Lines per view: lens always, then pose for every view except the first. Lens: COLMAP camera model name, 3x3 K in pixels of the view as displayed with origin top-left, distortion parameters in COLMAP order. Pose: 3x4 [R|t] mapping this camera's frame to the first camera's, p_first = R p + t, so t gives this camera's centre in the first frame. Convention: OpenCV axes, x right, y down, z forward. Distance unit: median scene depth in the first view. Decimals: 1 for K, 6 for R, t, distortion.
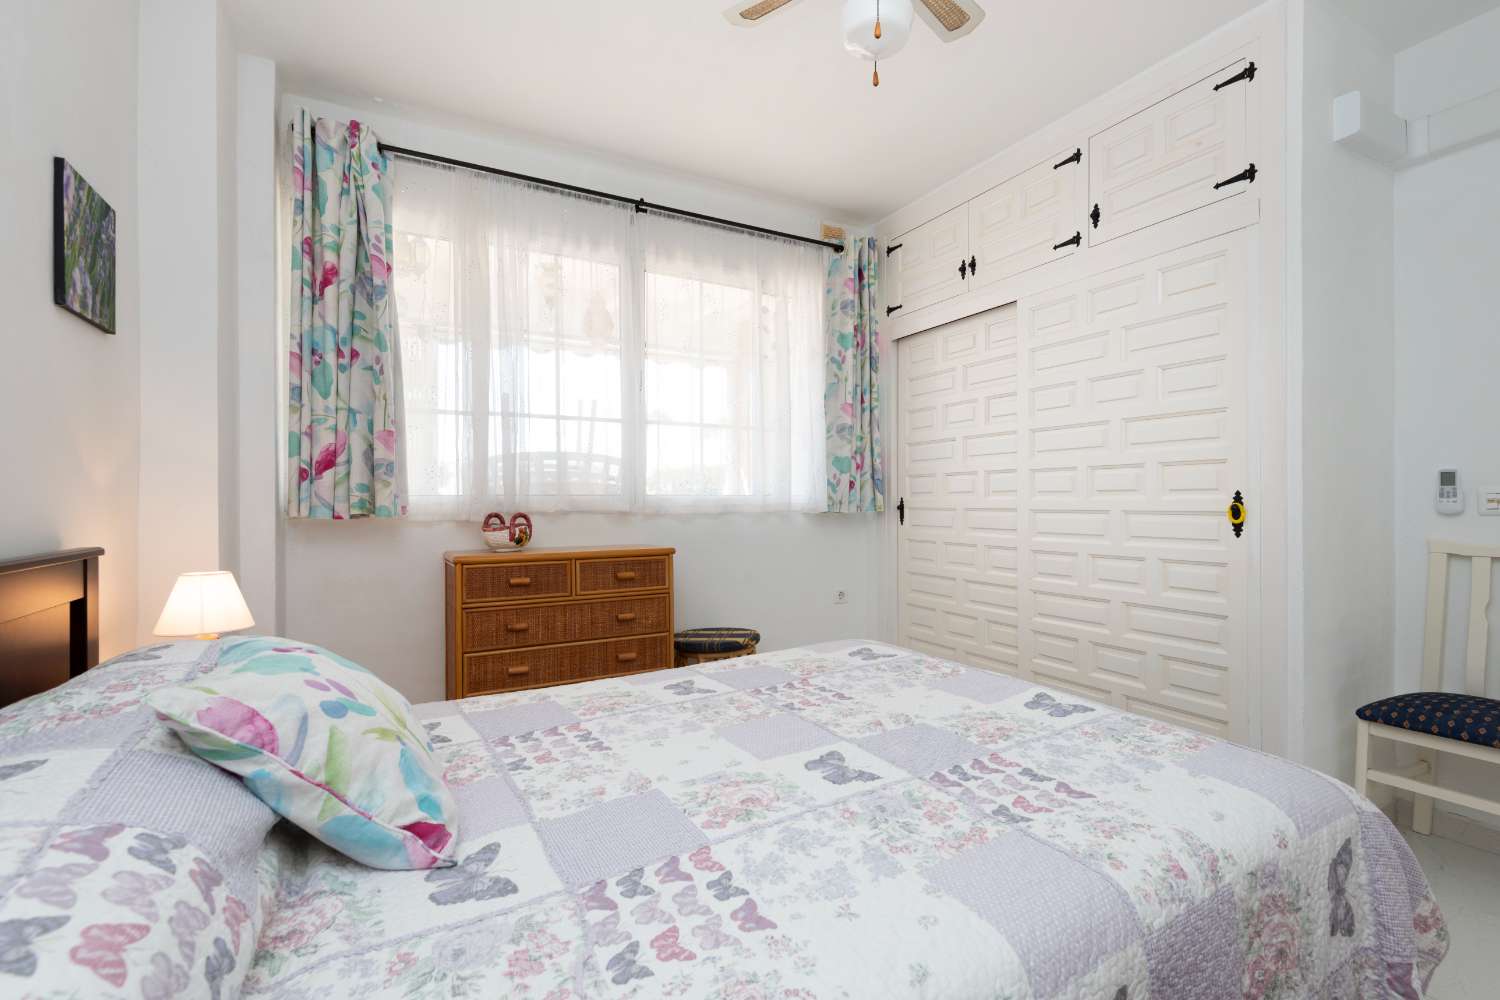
lens RADIAL K [[689.0, 0, 743.5], [0, 689.0, 505.2], [0, 0, 1]] dist [0.020988, -0.000444]
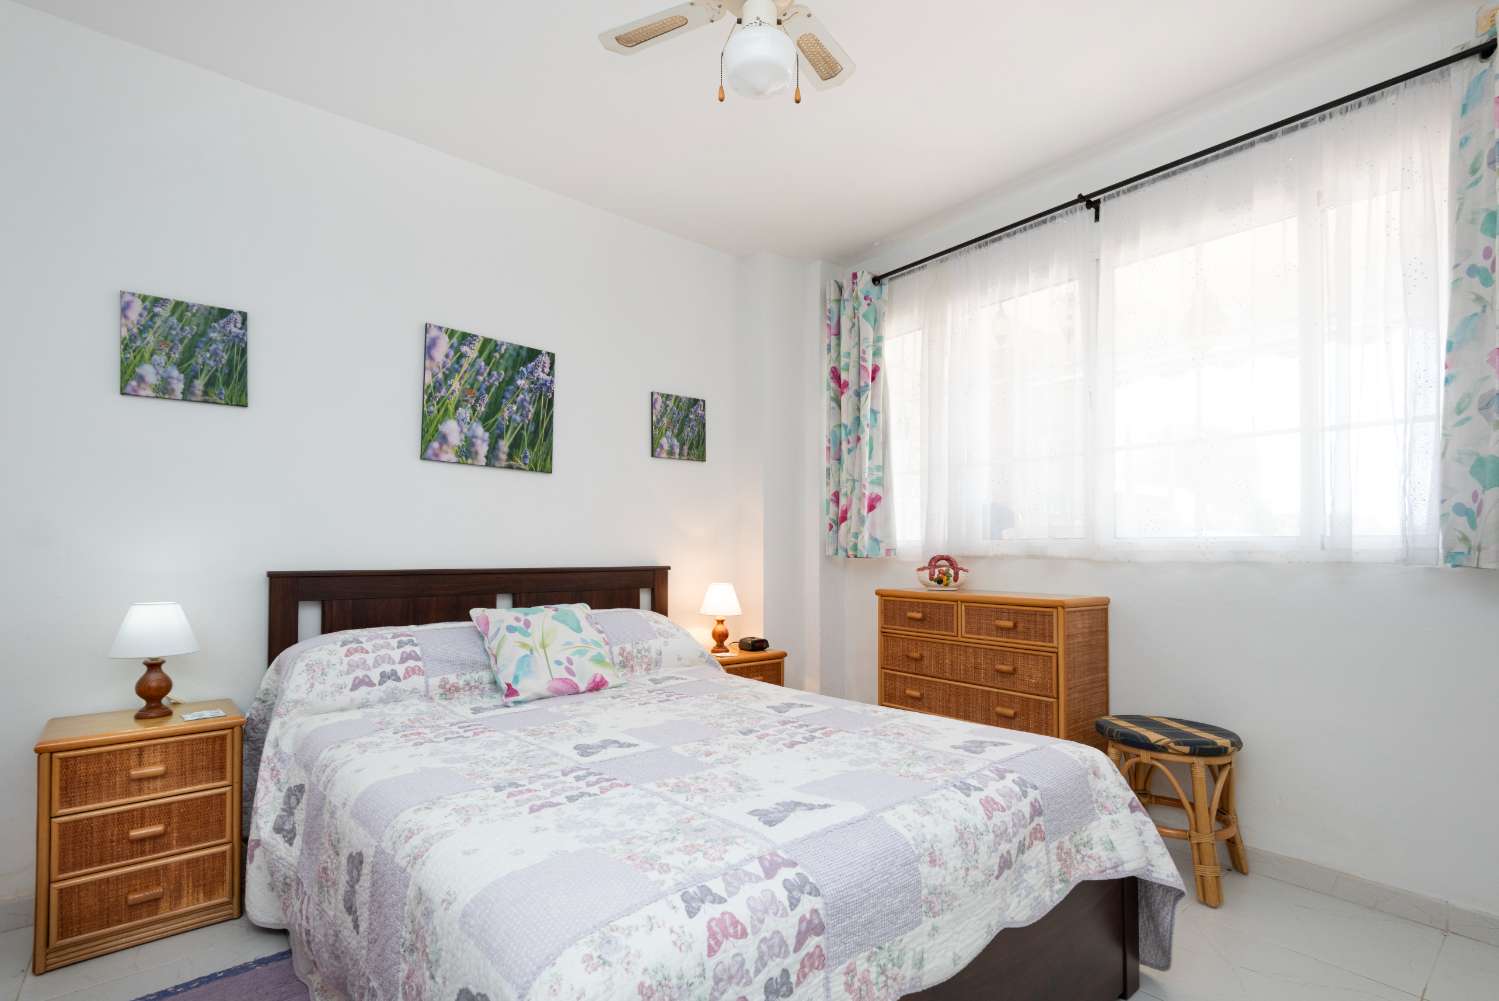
lens RADIAL K [[698.1, 0, 748.6], [0, 698.1, 541.4], [0, 0, 1]] dist [0.021962, 0.000045]
pose [[0.197040, -0.007311, -0.980368, 0.758383], [-0.009029, 0.999916, -0.009271, 0.001443], [0.980354, 0.010679, 0.196958, 0.512976]]
